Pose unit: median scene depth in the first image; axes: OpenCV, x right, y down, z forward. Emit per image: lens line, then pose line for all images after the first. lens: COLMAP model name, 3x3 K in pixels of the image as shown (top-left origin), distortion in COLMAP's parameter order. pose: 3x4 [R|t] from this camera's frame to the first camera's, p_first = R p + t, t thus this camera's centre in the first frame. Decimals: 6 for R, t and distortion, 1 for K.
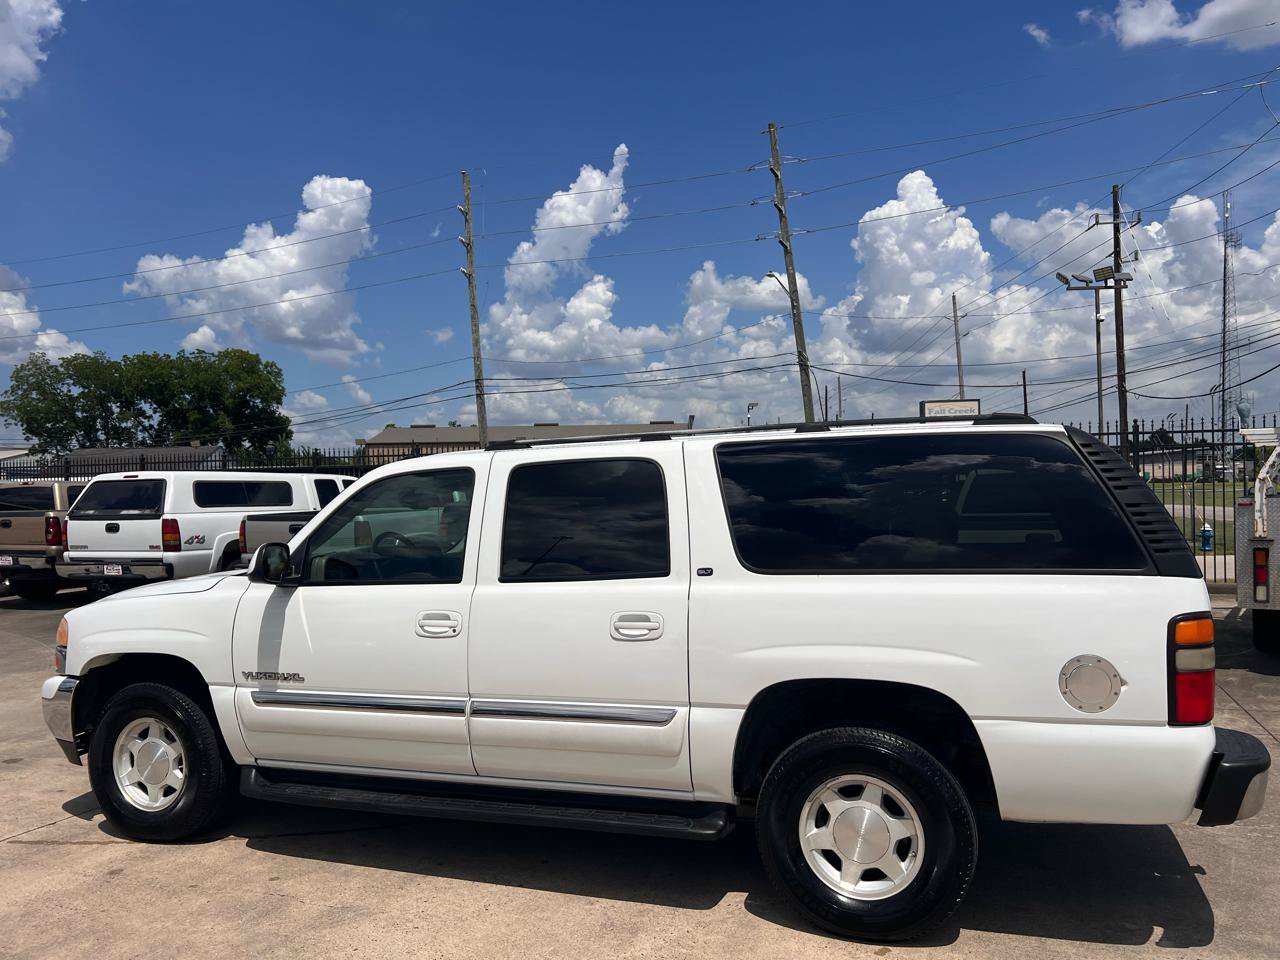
lens RADIAL K [[1007.1, 0, 647.4], [0, 1007.1, 486.1], [0, 0, 1]] dist [0.041754, -0.046230]
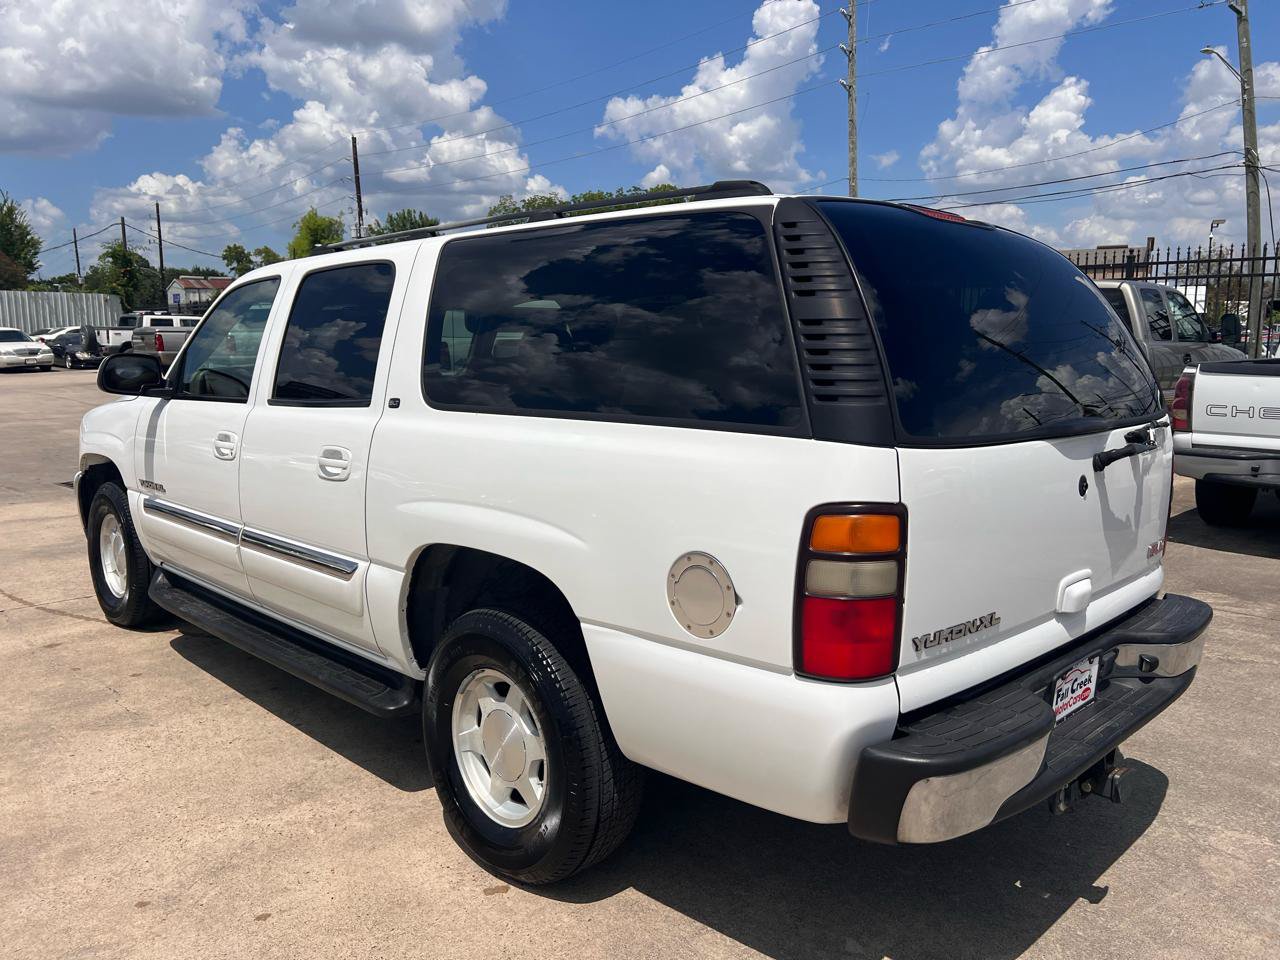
lens RADIAL K [[989.7, 0, 754.3], [0, 989.7, 476.8], [0, 0, 1]] dist [0.041832, -0.042238]
pose [[0.896940, 0.078254, -0.435173, 0.122725], [-0.011023, 0.987865, 0.154921, 0.002964], [0.442015, -0.134158, 0.886918, 0.074464]]
